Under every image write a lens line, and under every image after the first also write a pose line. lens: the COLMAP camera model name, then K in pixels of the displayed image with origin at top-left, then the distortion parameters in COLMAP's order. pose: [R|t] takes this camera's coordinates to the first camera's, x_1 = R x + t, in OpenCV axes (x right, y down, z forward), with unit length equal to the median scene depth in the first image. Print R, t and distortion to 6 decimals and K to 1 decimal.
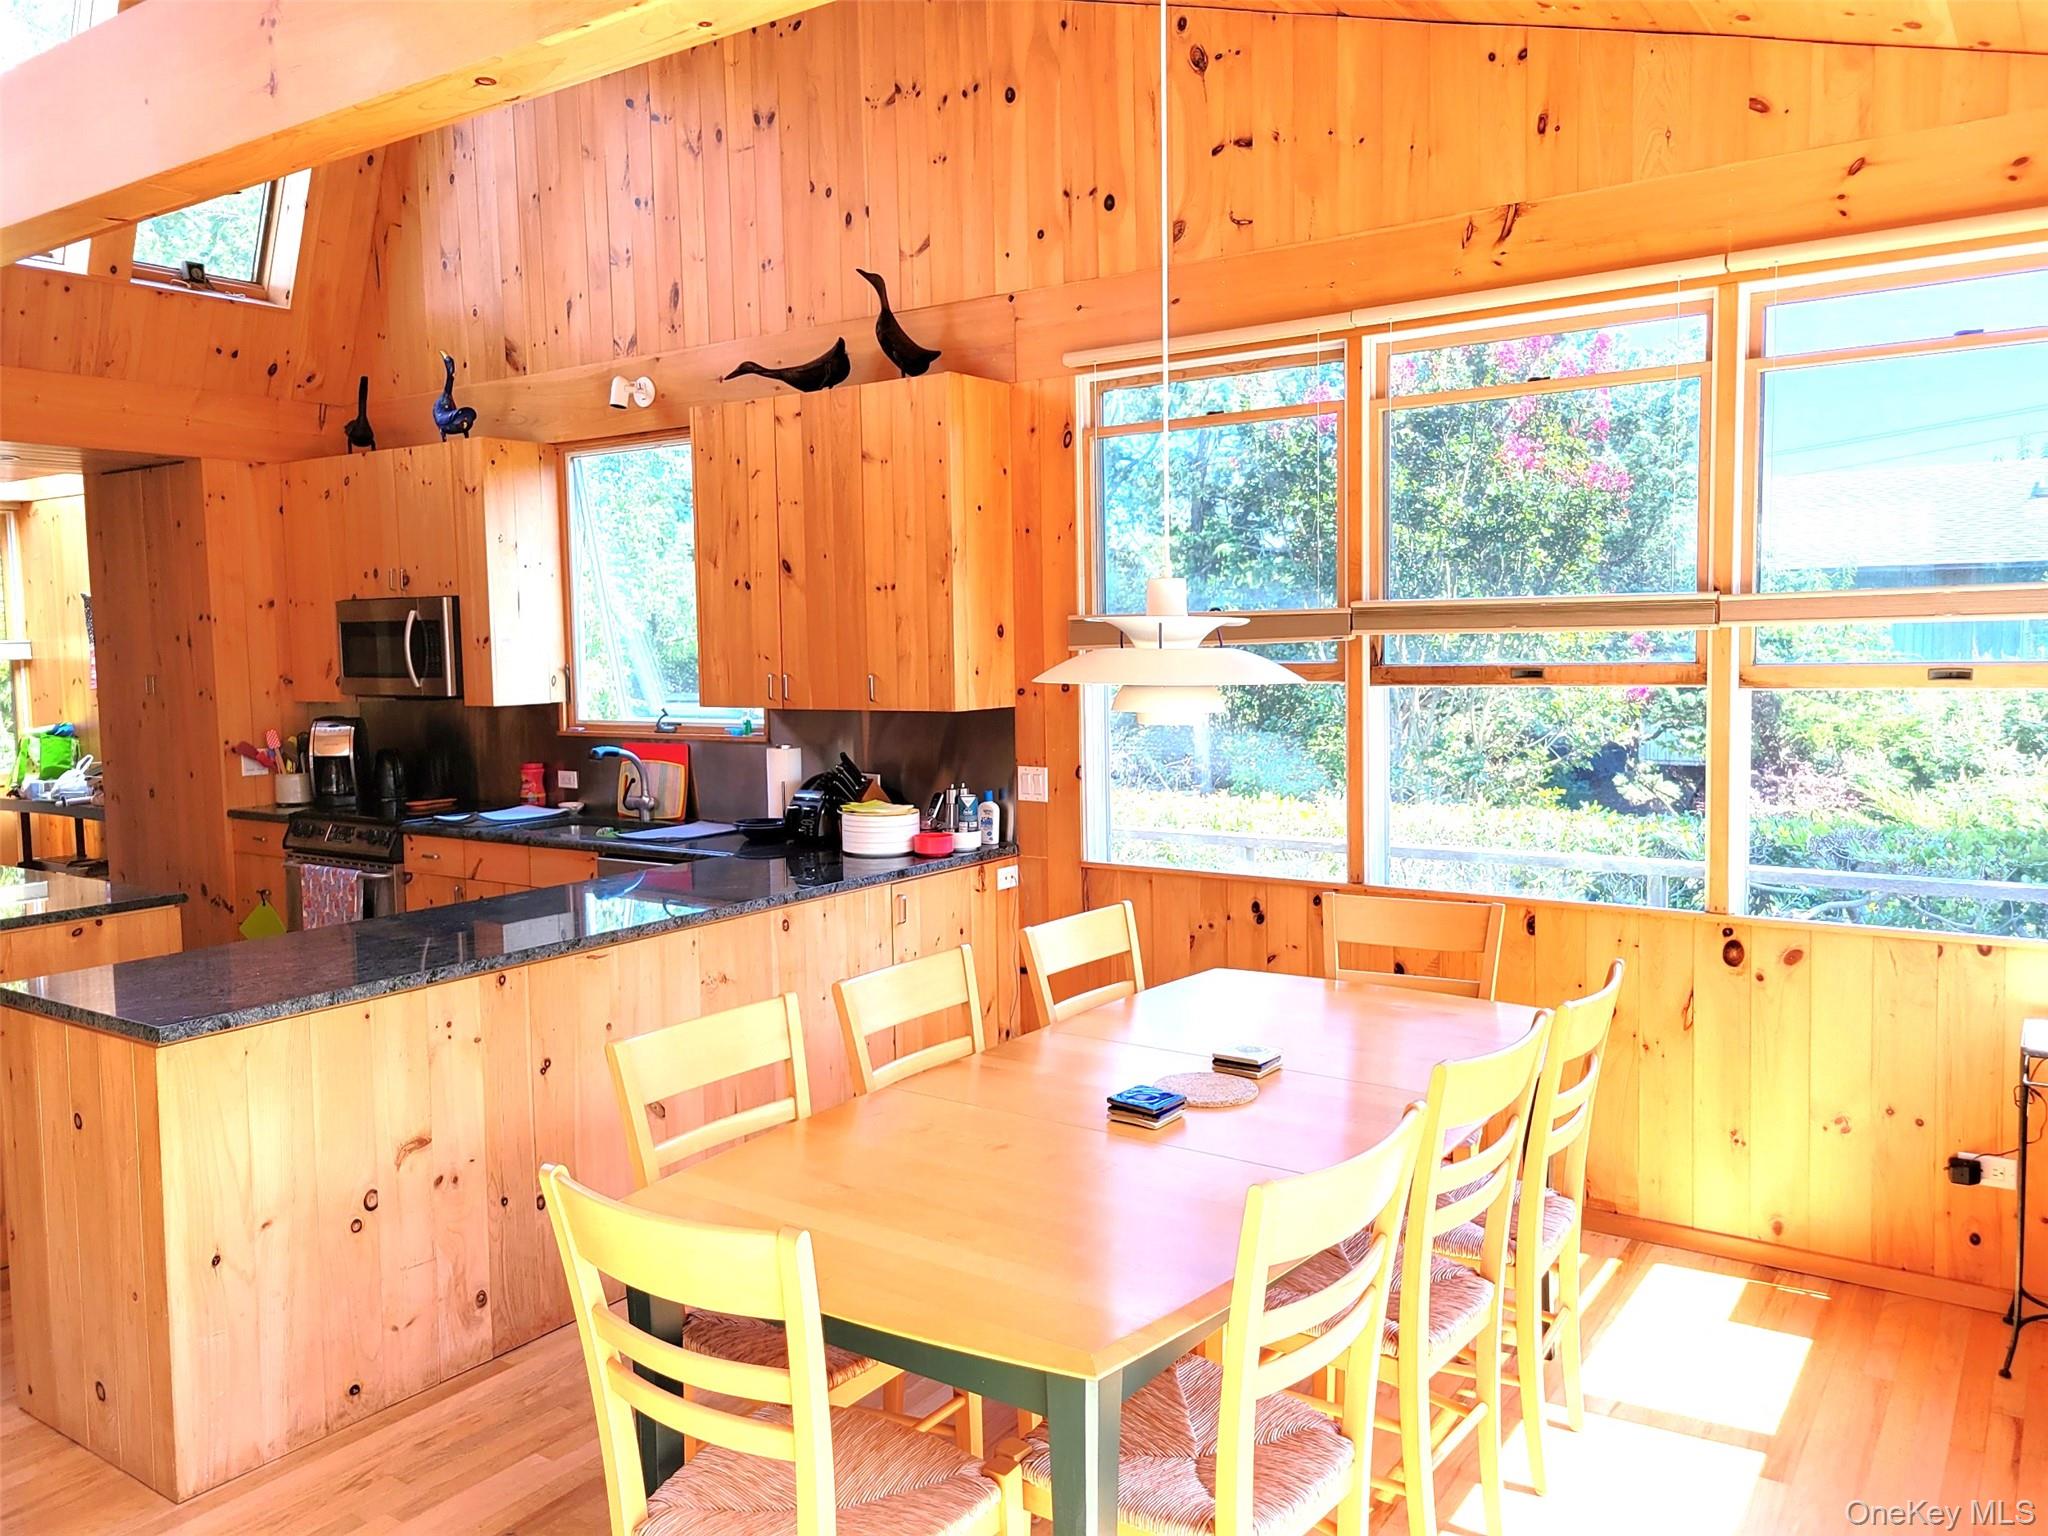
lens RADIAL K [[1535.6, 0, 1027.2], [0, 1535.6, 767.5], [0, 0, 1]] dist [0.032410, -0.010998]
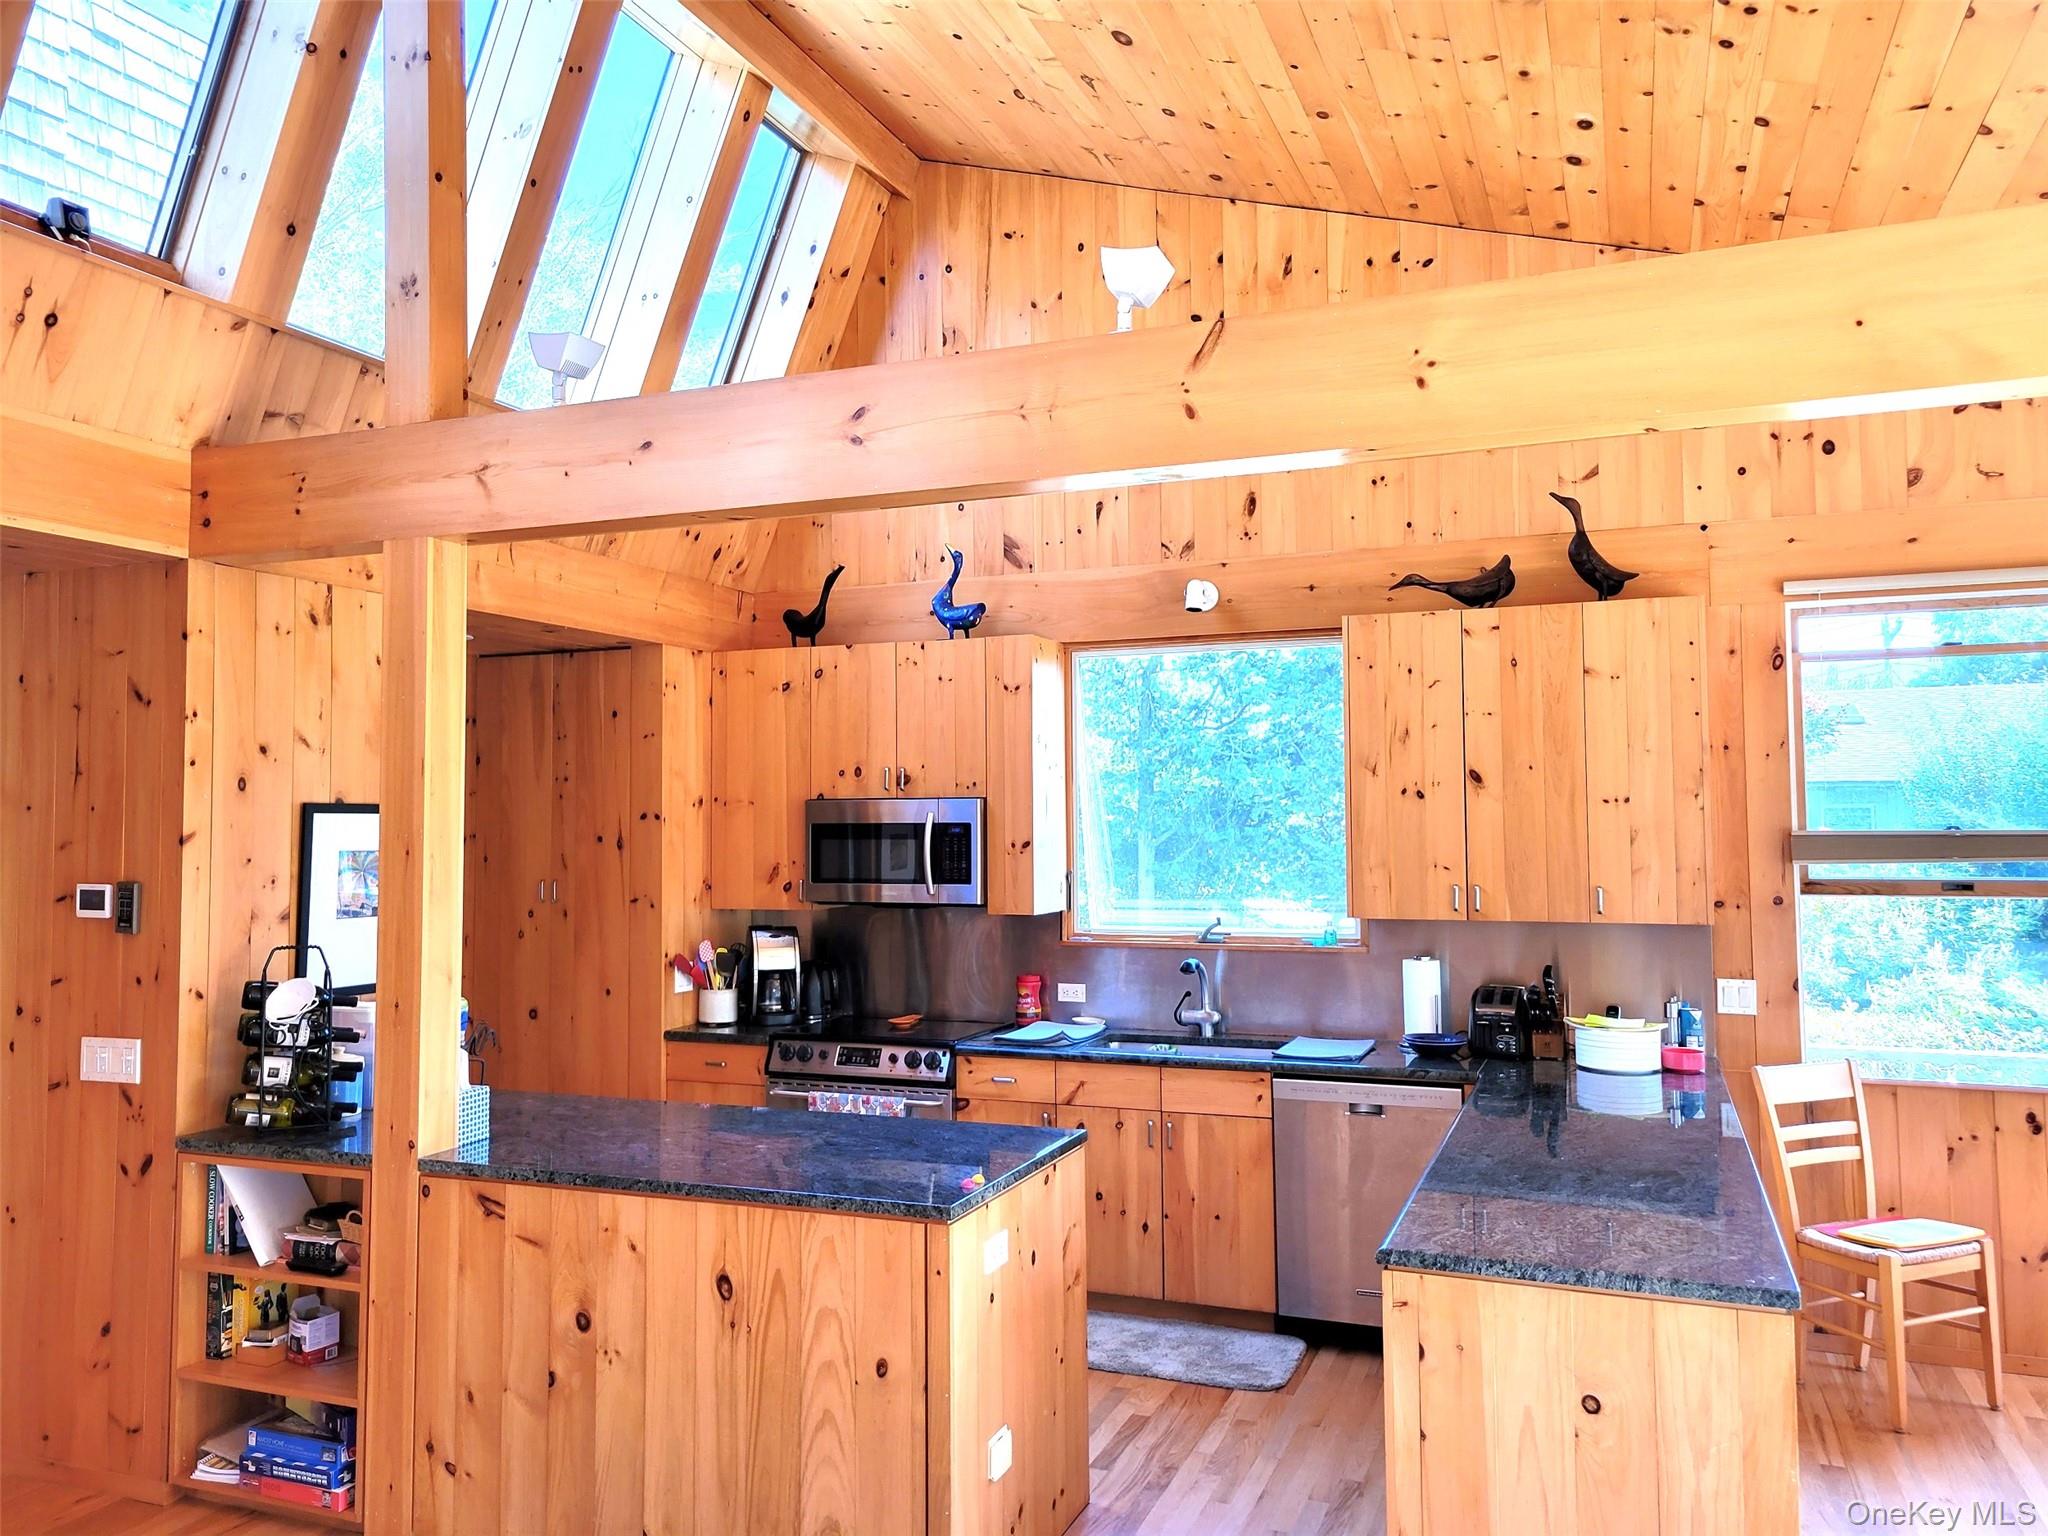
lens RADIAL K [[1535.6, 0, 1019.4], [0, 1535.6, 758.6], [0, 0, 1]] dist [0.032410, -0.010998]
pose [[0.976759, 0.021374, 0.213270, -0.580873], [0.006932, 0.991345, -0.131099, -0.012175], [-0.214226, 0.129530, 0.968158, 0.086625]]
